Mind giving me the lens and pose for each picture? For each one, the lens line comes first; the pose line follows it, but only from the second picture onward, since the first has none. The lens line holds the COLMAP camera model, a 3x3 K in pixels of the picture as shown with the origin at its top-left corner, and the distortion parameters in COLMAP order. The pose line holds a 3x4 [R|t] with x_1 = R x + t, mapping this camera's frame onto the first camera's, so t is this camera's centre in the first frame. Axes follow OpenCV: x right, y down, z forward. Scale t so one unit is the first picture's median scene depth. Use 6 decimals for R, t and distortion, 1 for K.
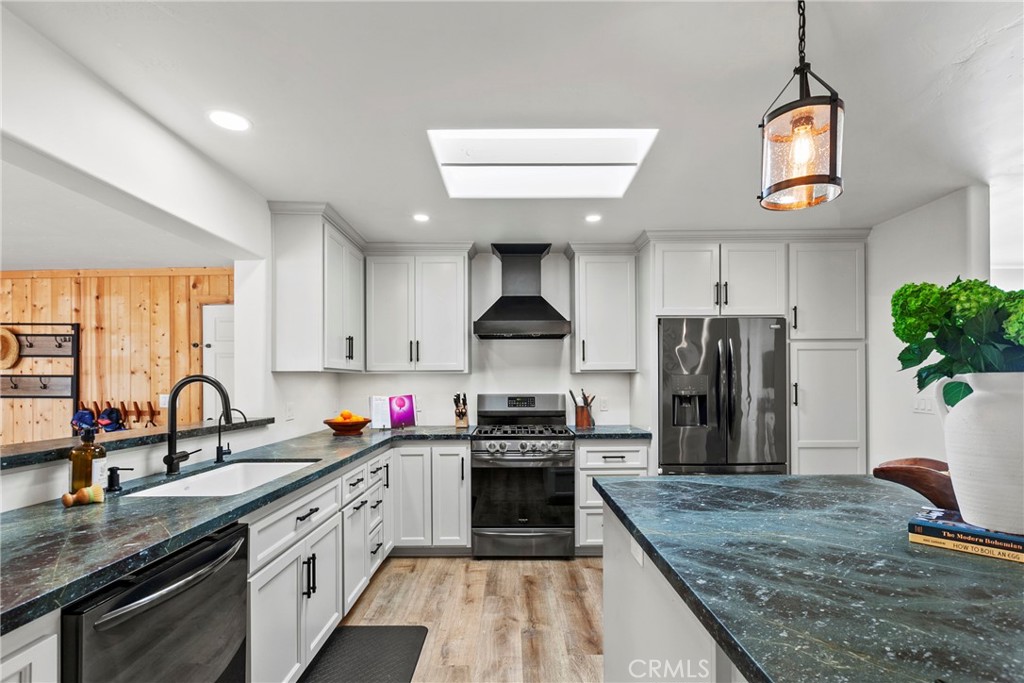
lens RADIAL K [[474.2, 0, 512.5], [0, 474.2, 382.7], [0, 0, 1]] dist [-0.001192, 0.000236]
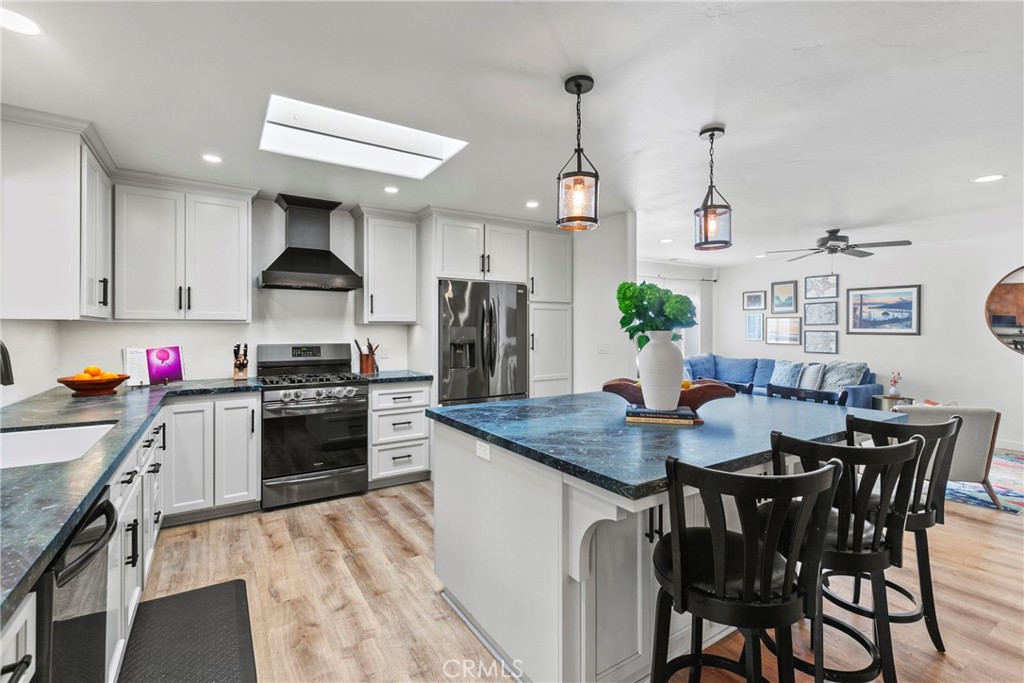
lens RADIAL K [[463.8, 0, 513.3], [0, 463.8, 332.1], [0, 0, 1]] dist [0.000230, 0.000118]
pose [[0.841566, 0.001789, 0.540151, -0.167192], [-0.003012, 0.999995, 0.001380, -0.004583], [-0.540146, -0.002789, 0.841567, -0.092619]]
